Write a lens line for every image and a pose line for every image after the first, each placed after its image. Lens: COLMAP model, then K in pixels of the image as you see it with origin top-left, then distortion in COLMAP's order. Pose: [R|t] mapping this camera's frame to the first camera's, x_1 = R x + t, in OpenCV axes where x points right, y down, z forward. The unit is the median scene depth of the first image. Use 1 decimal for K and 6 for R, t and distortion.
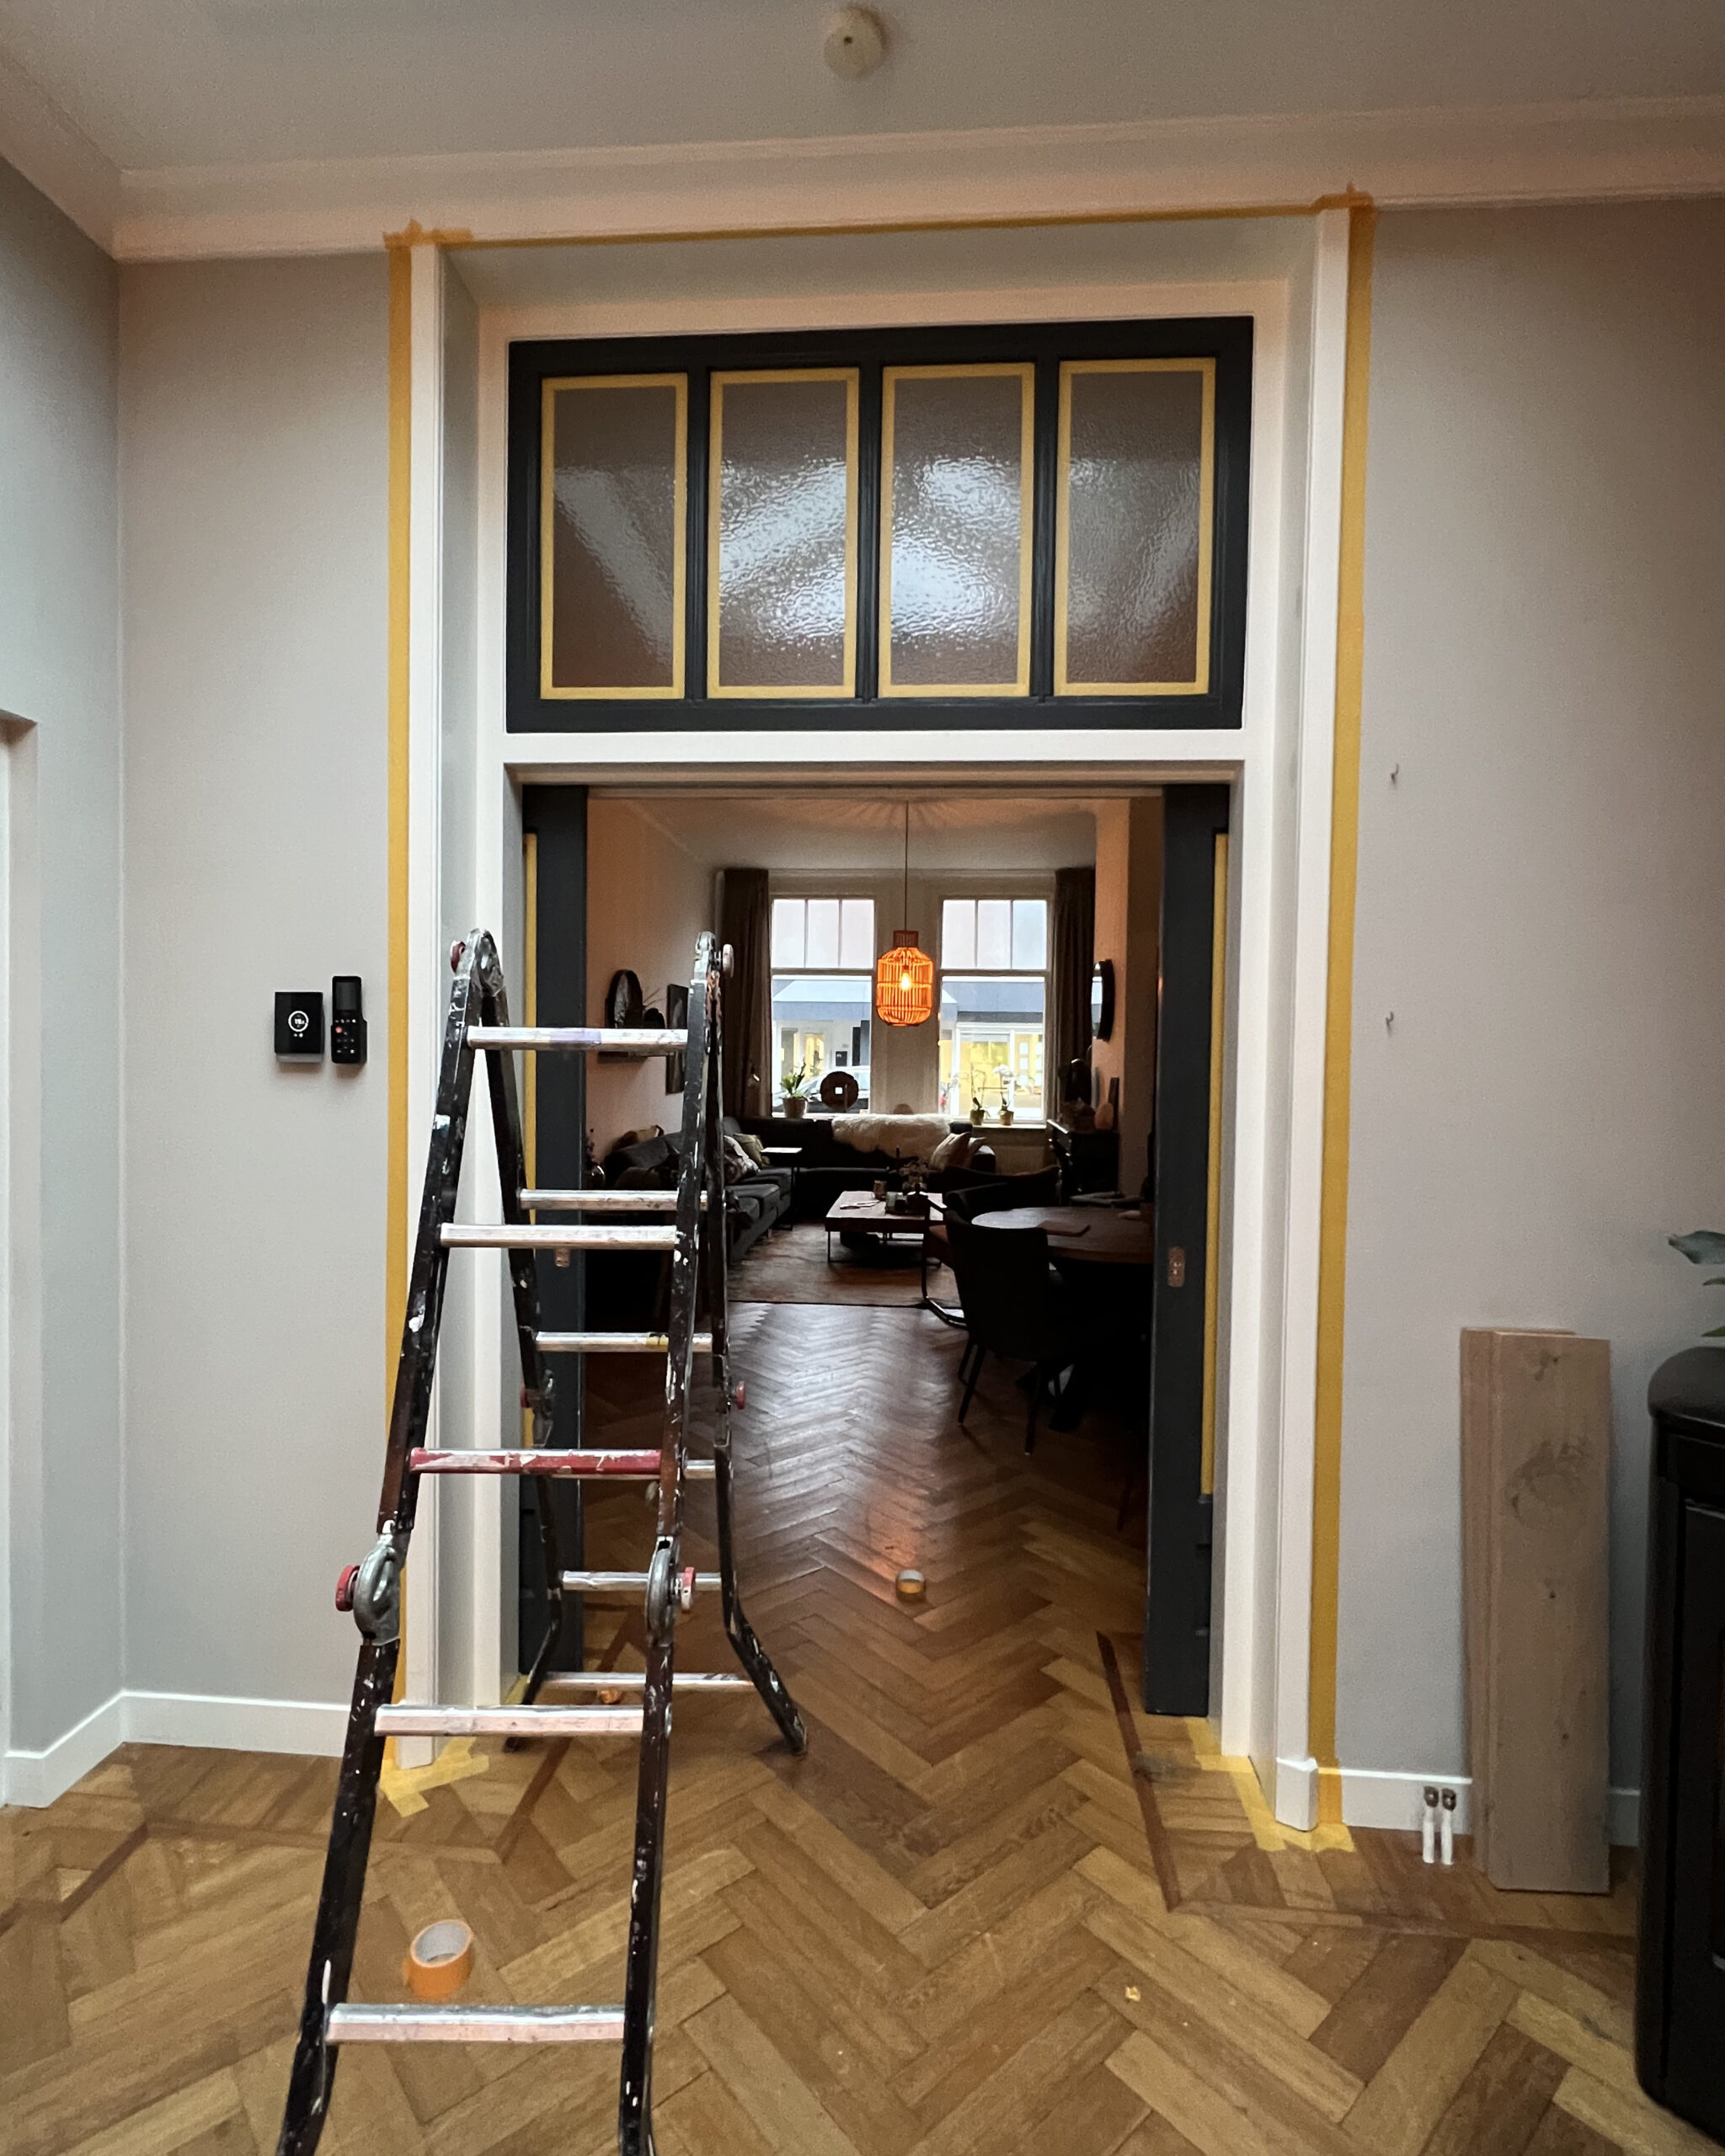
lens RADIAL K [[1057.9, 0, 865.6], [0, 1057.9, 1076.3], [0, 0, 1]] dist [-0.000652, 0.000975]
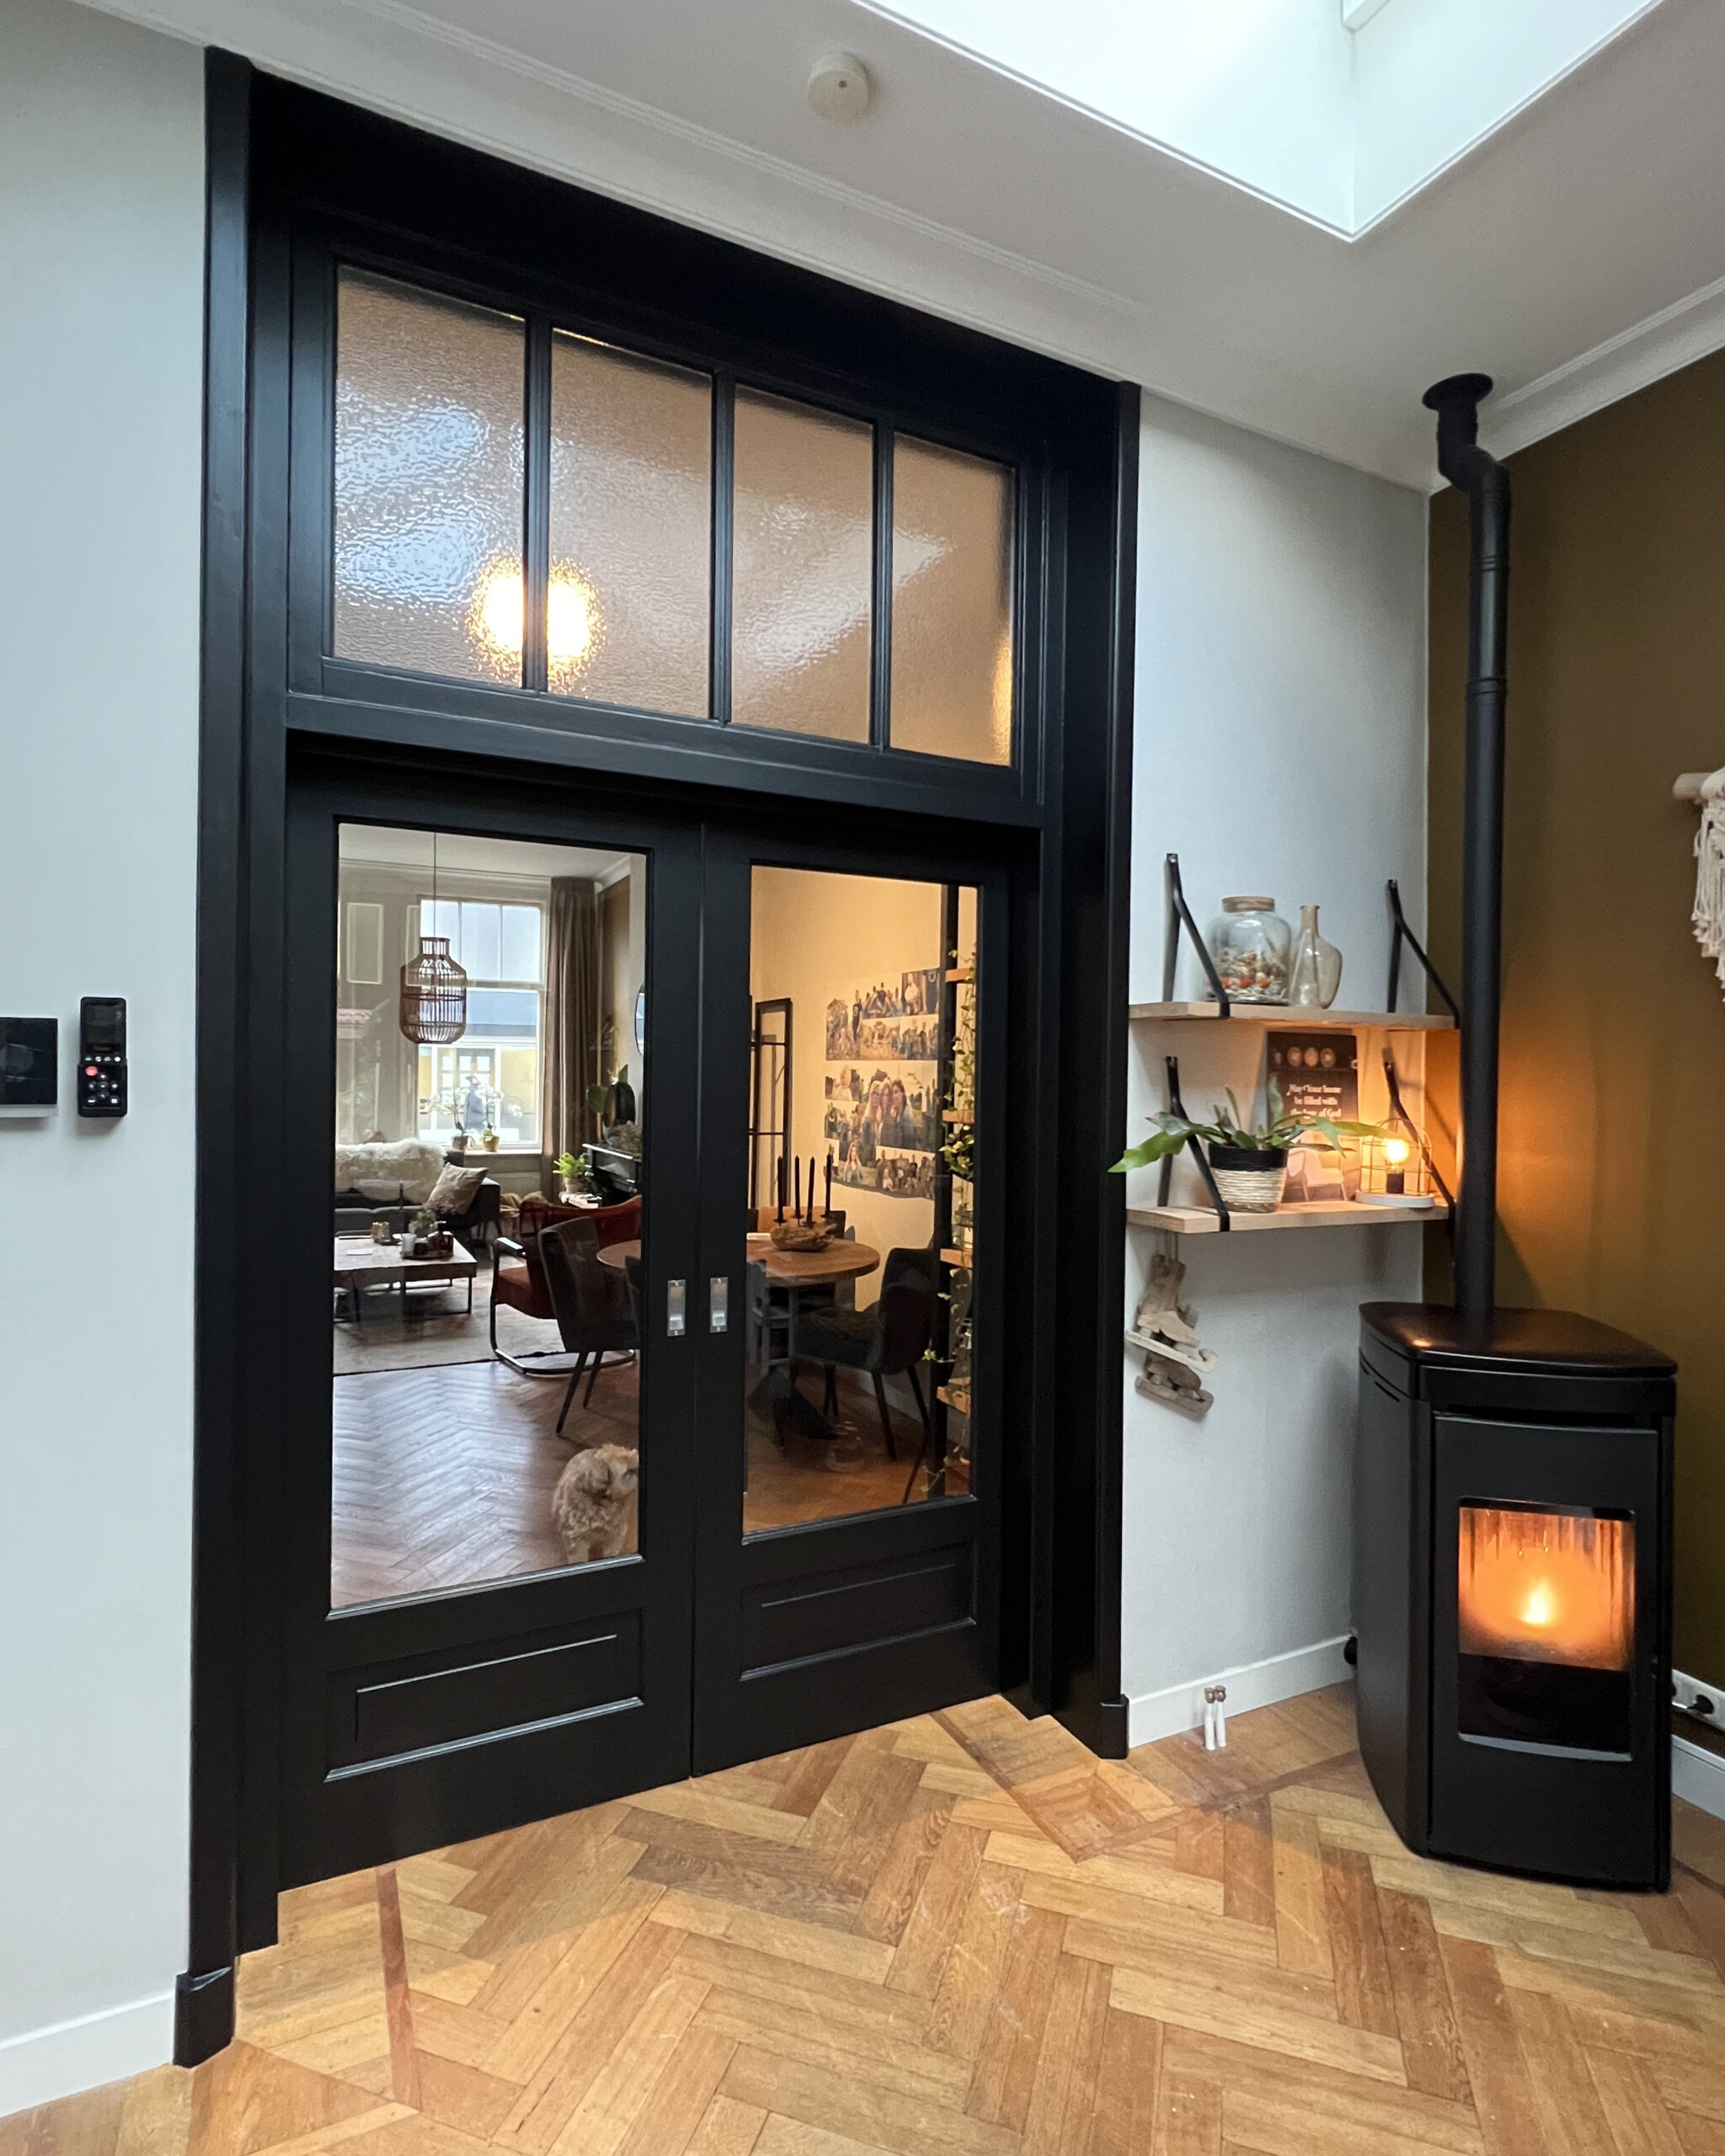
lens RADIAL K [[1111.6, 0, 863.6], [0, 1111.6, 1076.4], [0, 0, 1]] dist [0.000864, 0.000996]
pose [[0.862109, -0.007412, 0.506669, -0.450923], [0.013953, 0.999861, -0.009115, -0.027245], [-0.506531, 0.014928, 0.862092, 0.084133]]
